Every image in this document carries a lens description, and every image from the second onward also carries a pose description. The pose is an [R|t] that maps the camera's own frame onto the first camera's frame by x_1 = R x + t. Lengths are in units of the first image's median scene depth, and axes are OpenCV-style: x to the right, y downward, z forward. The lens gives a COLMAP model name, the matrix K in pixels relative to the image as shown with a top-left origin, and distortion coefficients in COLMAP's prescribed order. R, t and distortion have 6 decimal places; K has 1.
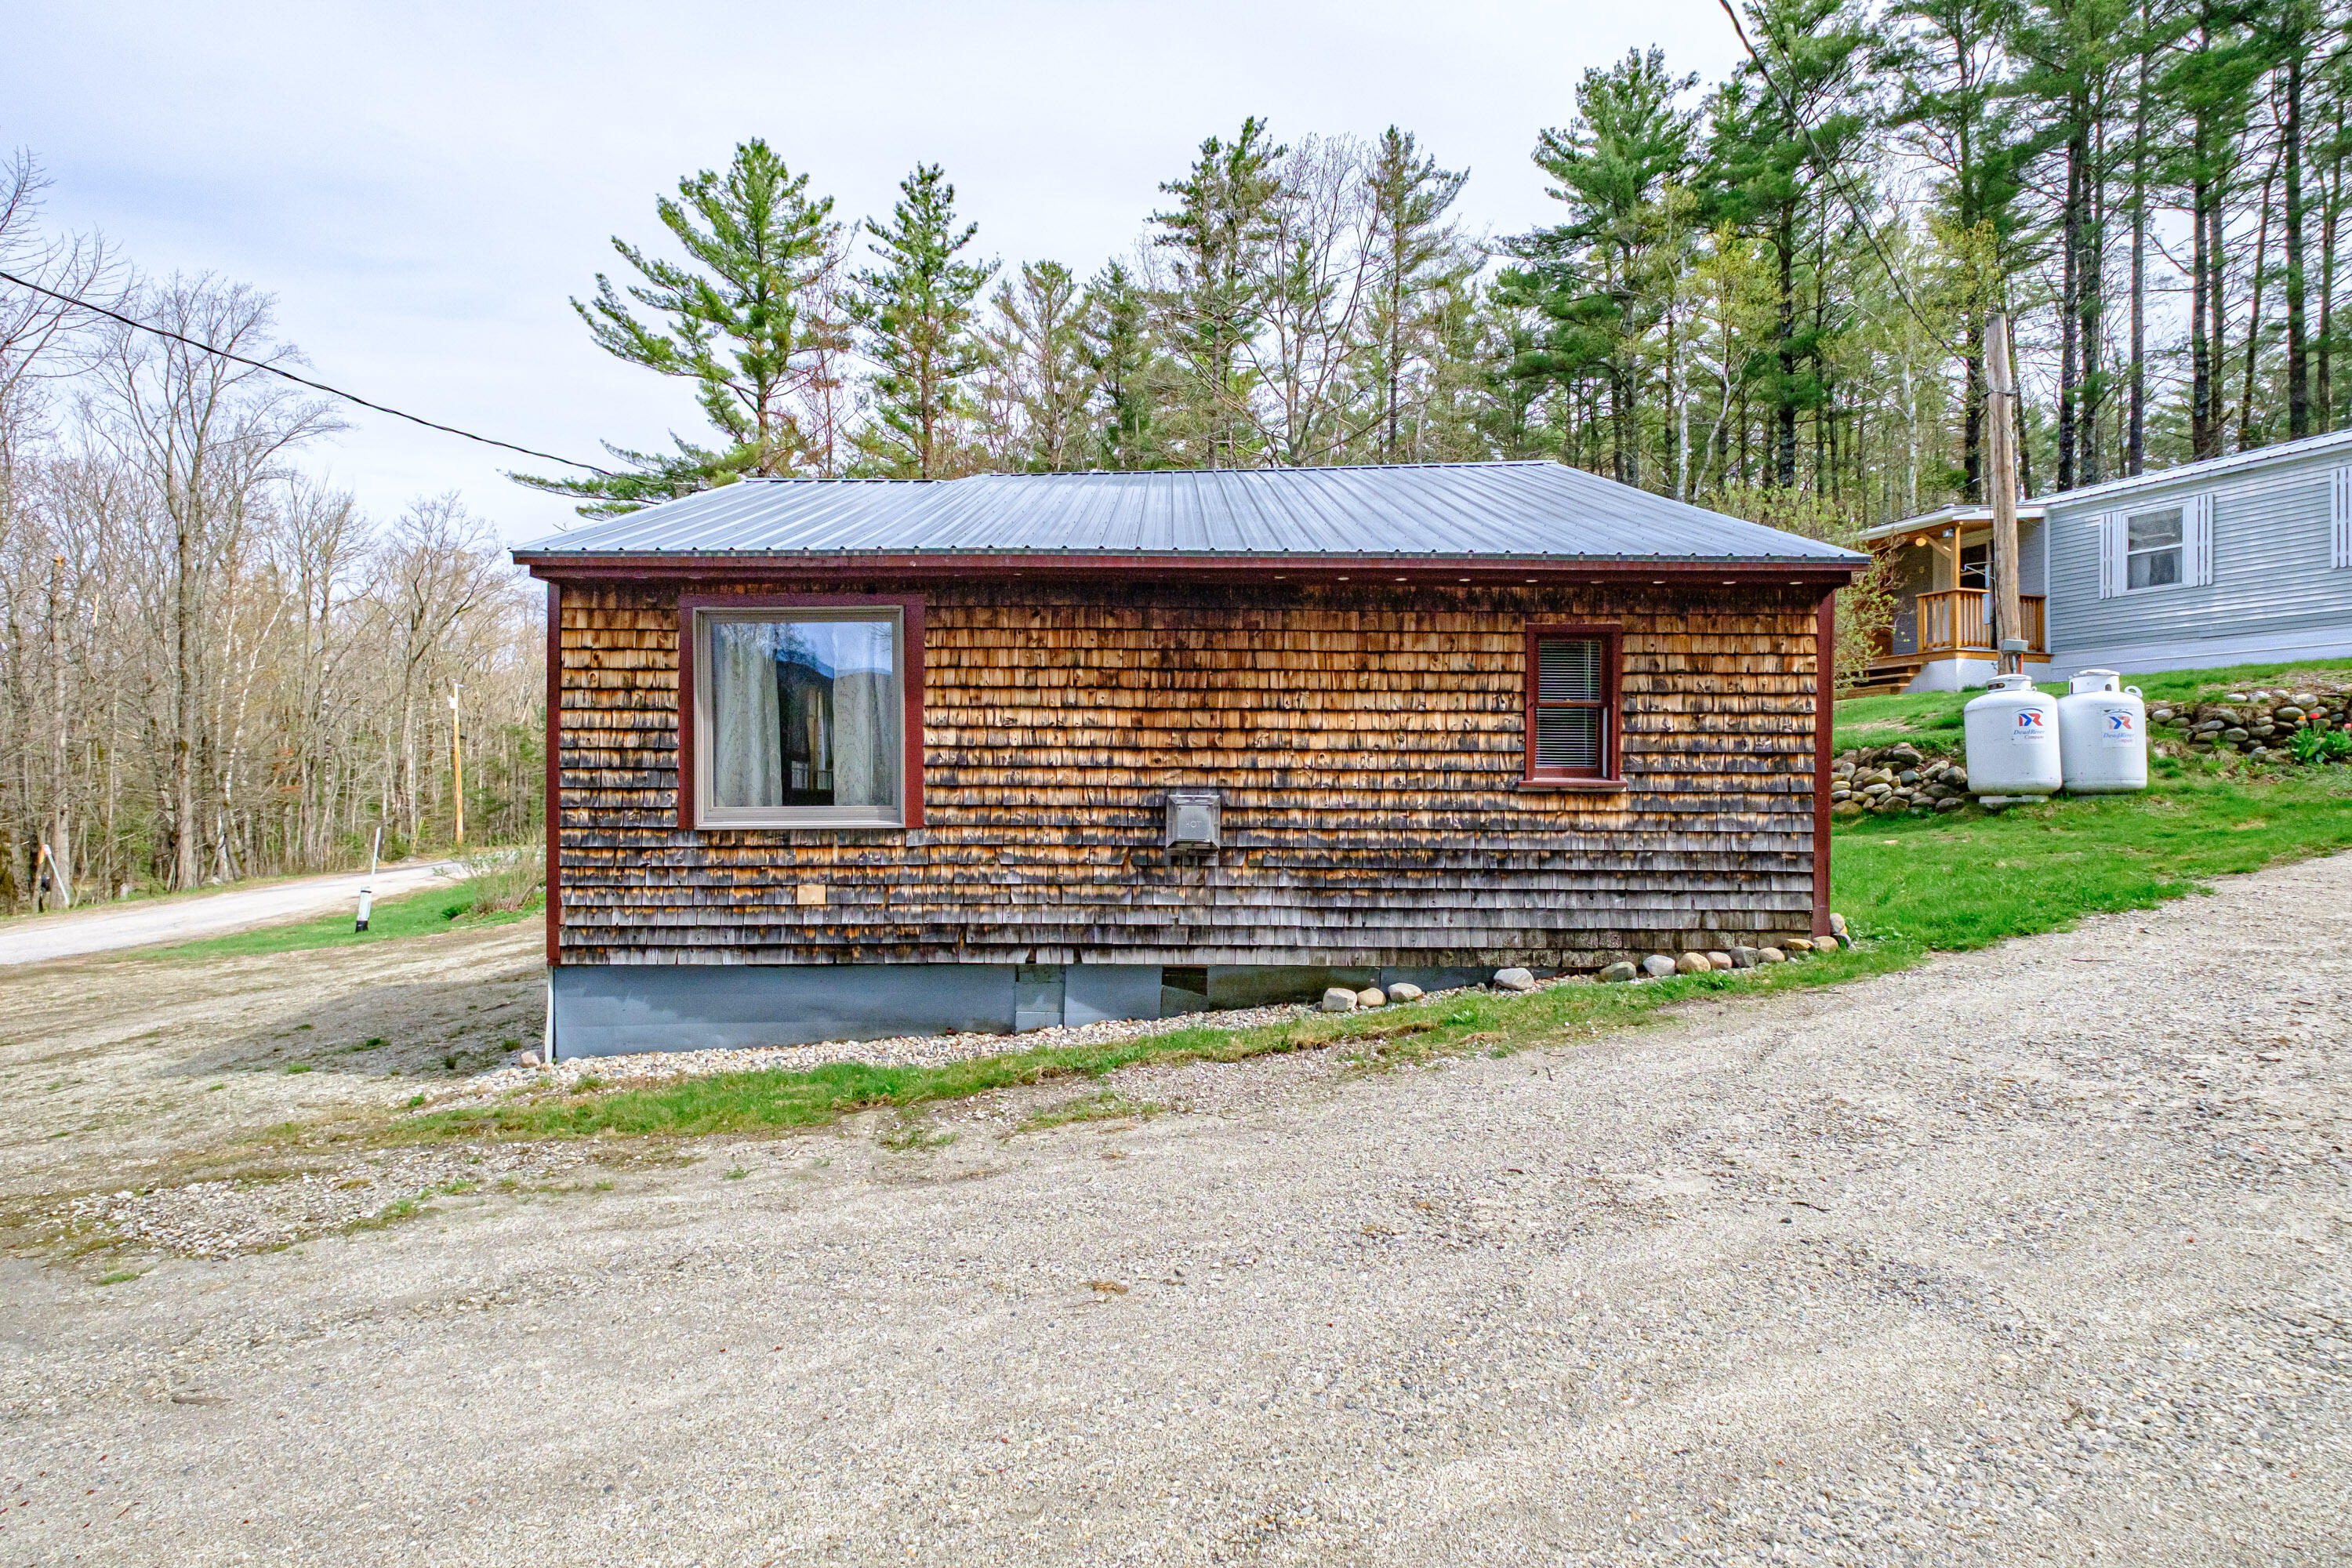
lens RADIAL K [[1027.8, 0, 1176.0], [0, 1027.8, 784.0], [0, 0, 1]] dist [0.011591, -0.000050]
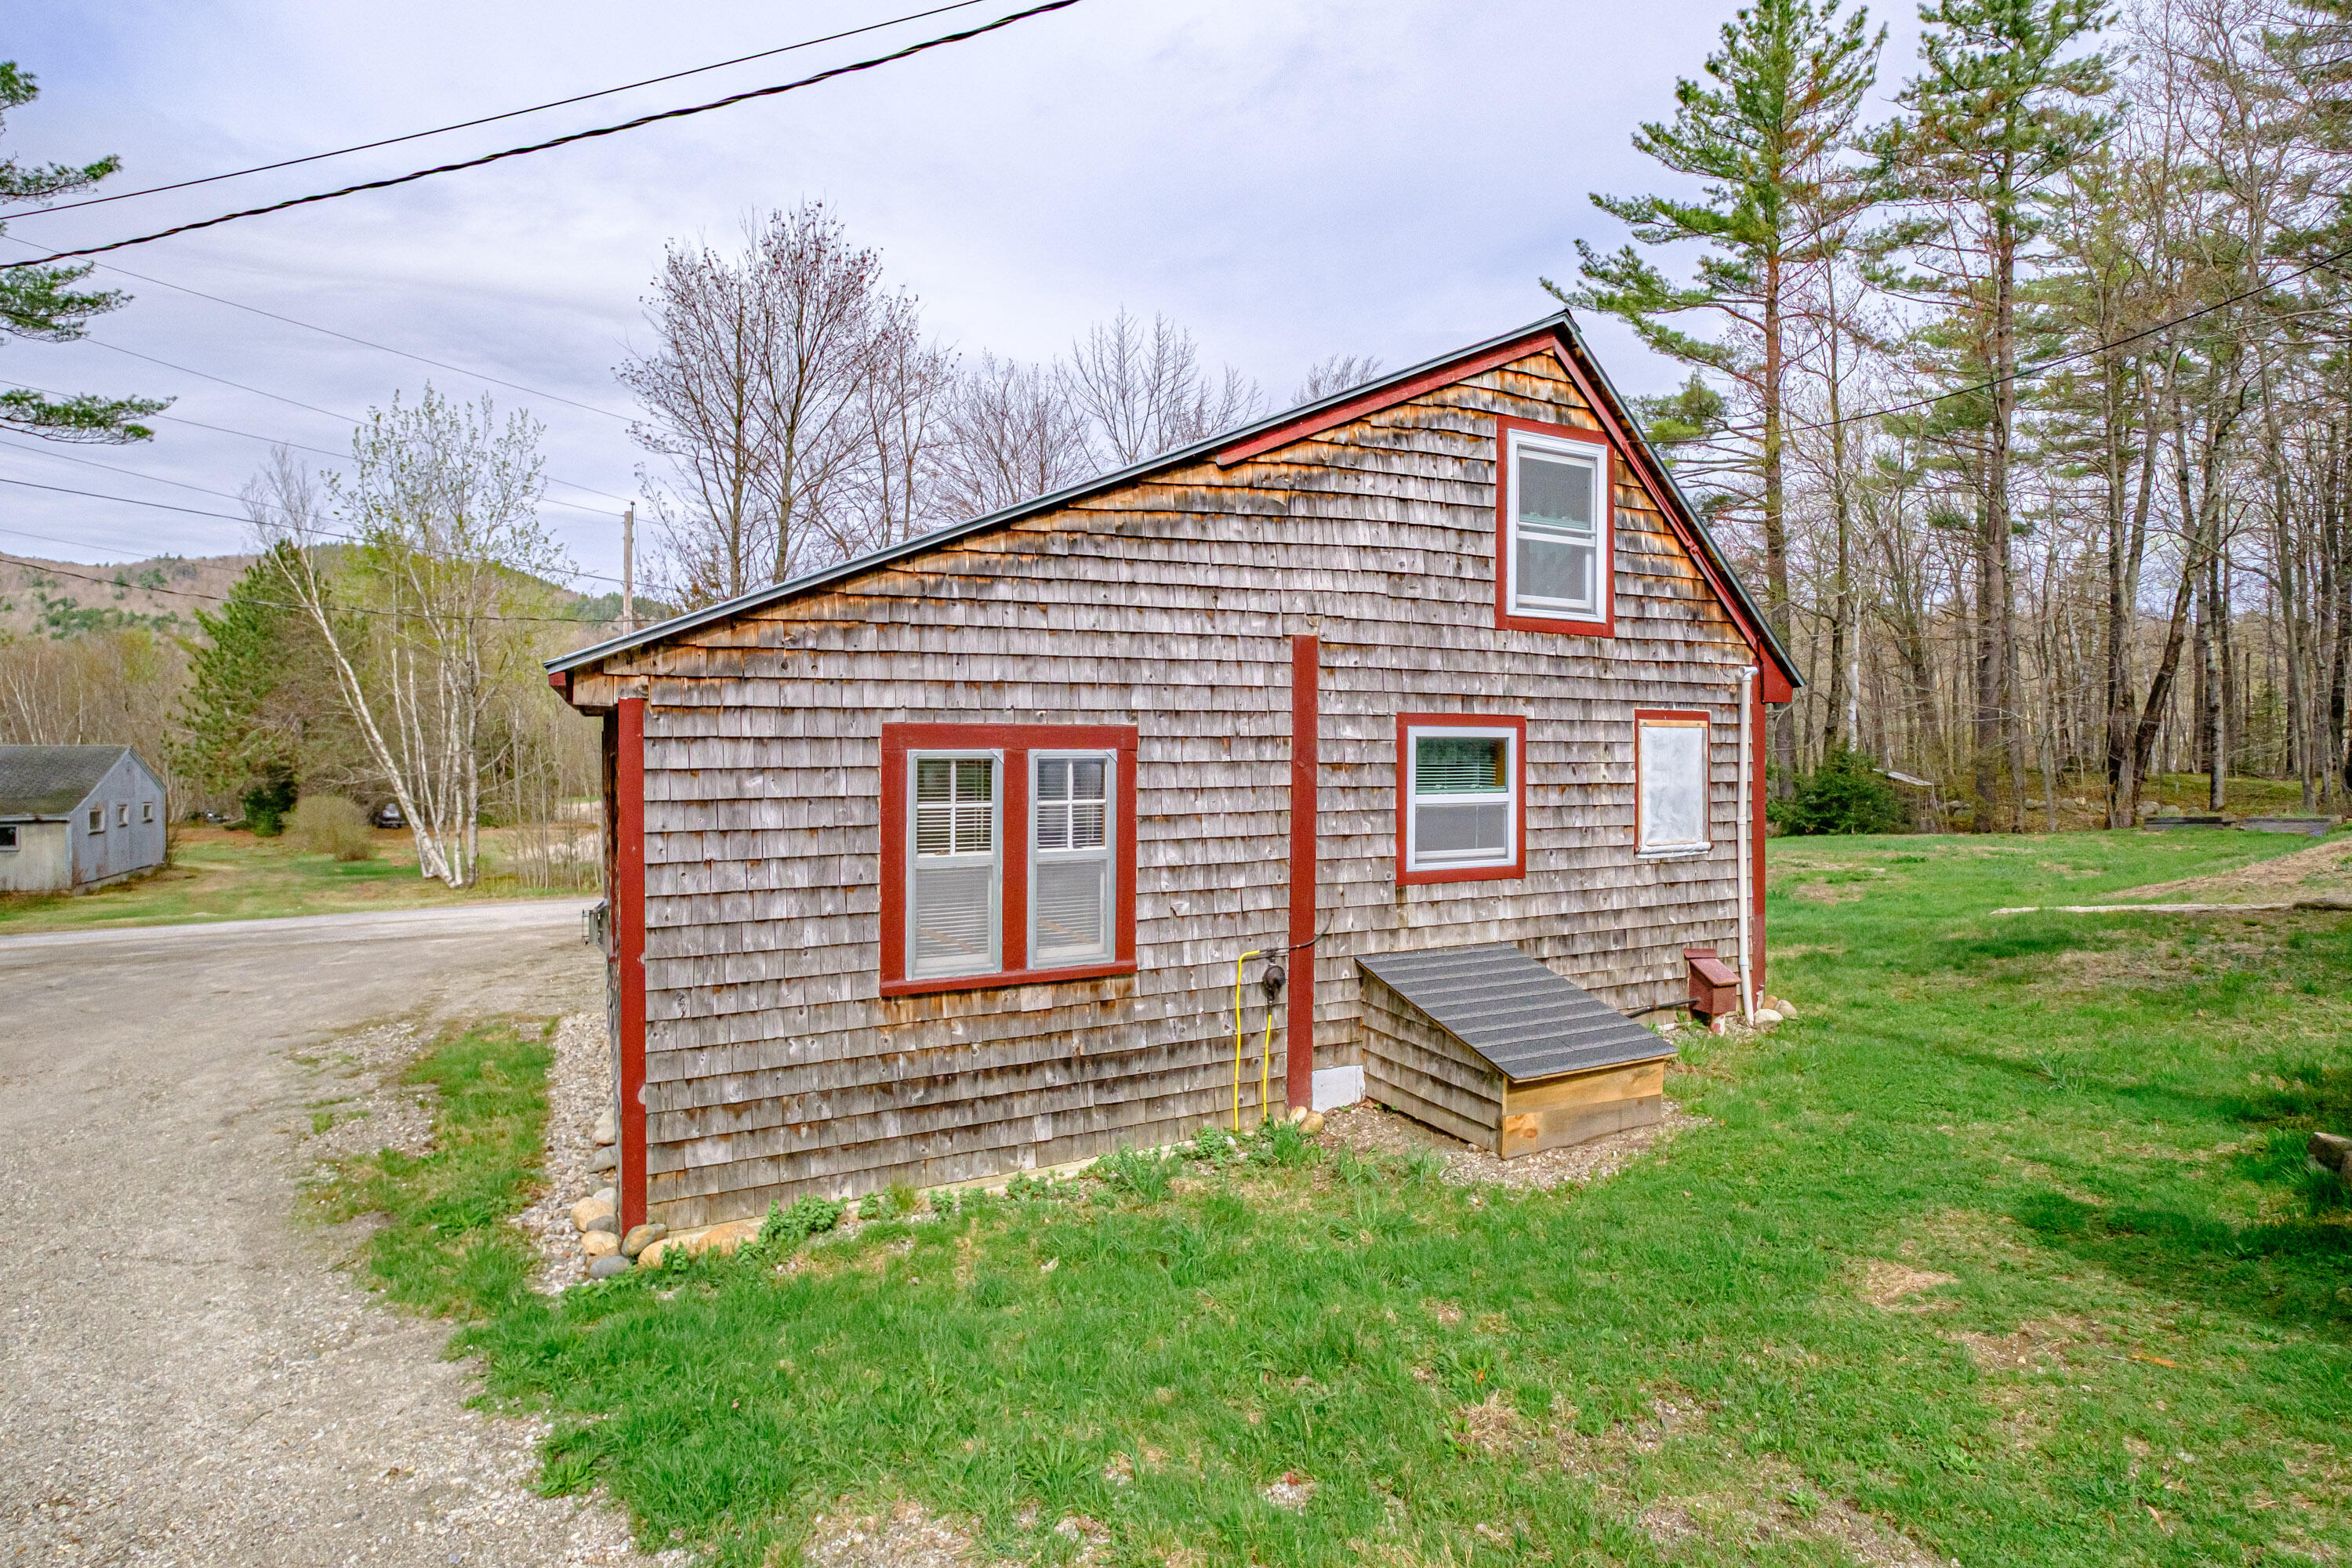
lens RADIAL K [[1160.5, 0, 1174.5], [0, 1160.5, 766.9], [0, 0, 1]] dist [-0.003505, -0.000583]
pose [[0.452385, 0.026460, -0.891430, 1.384874], [-0.003753, 0.999607, 0.027766, -0.168268], [0.891815, -0.009215, 0.452307, 0.952004]]
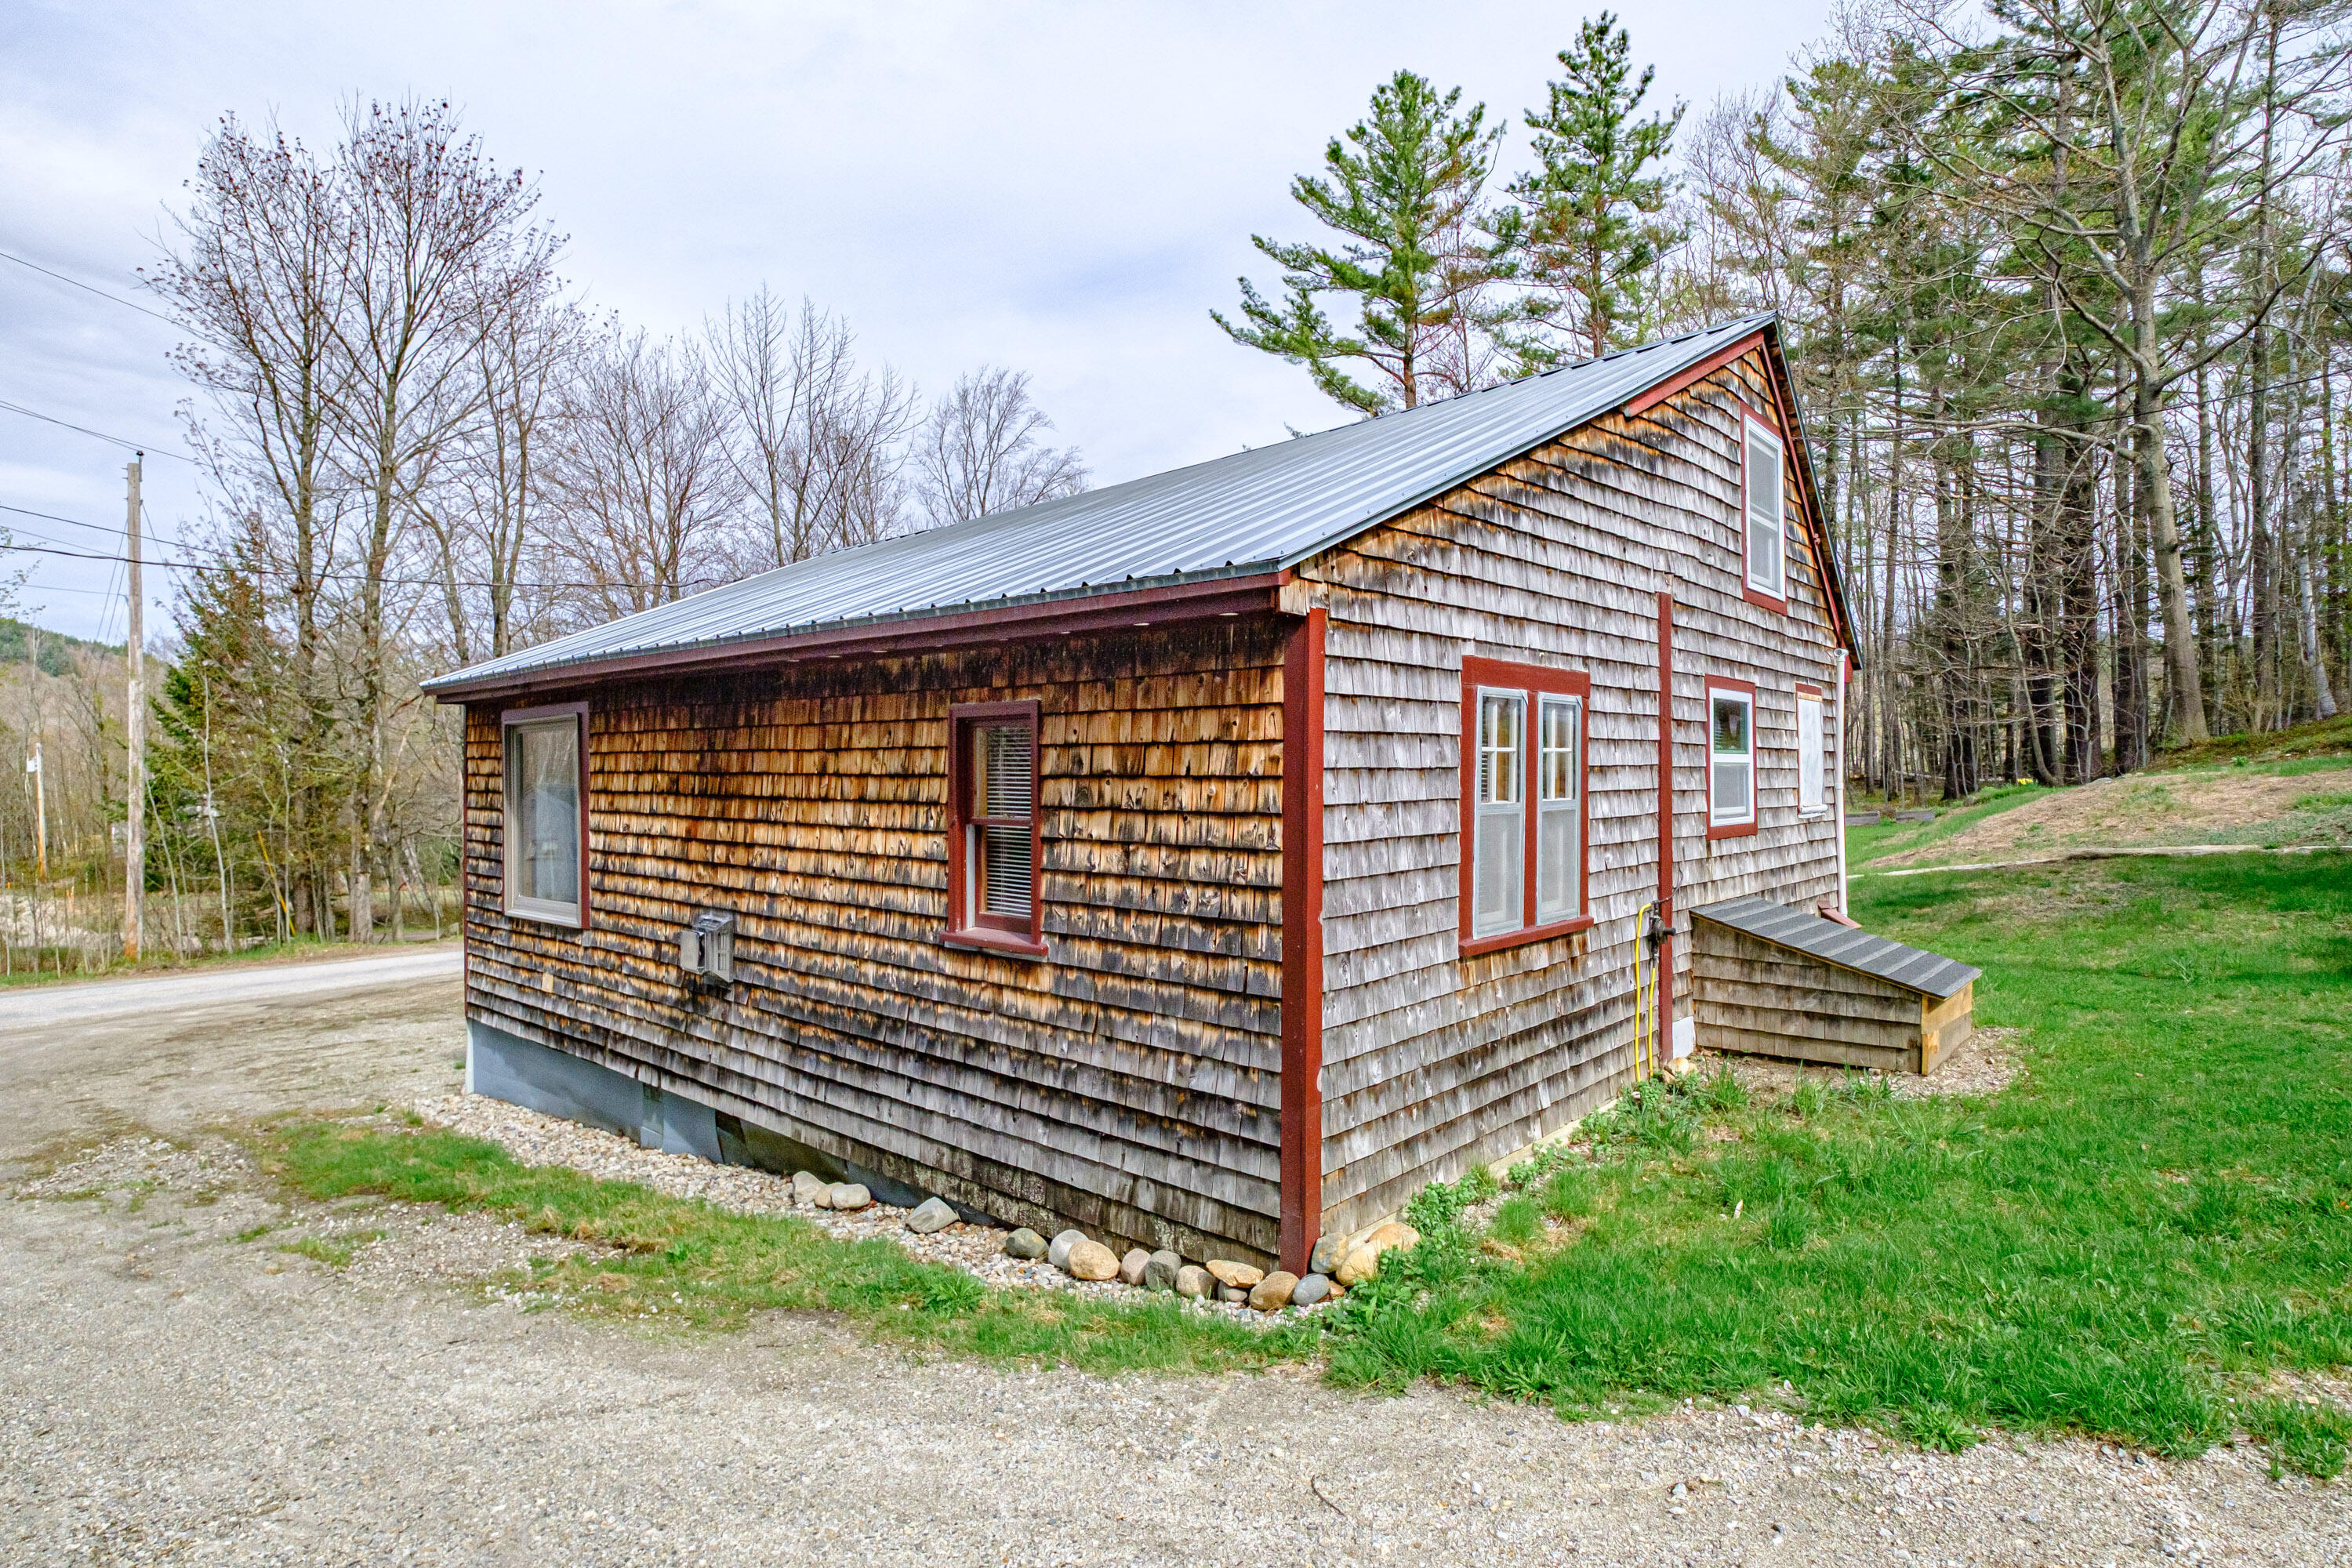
lens RADIAL K [[1214.5, 0, 1176.0], [0, 1214.5, 784.0], [0, 0, 1]] dist [0.000973, 0.000932]
pose [[0.740446, 0.001089, -0.672114, 0.999326], [0.007638, 0.999920, 0.010034, -0.109952], [0.672072, -0.012563, 0.740379, 0.498126]]
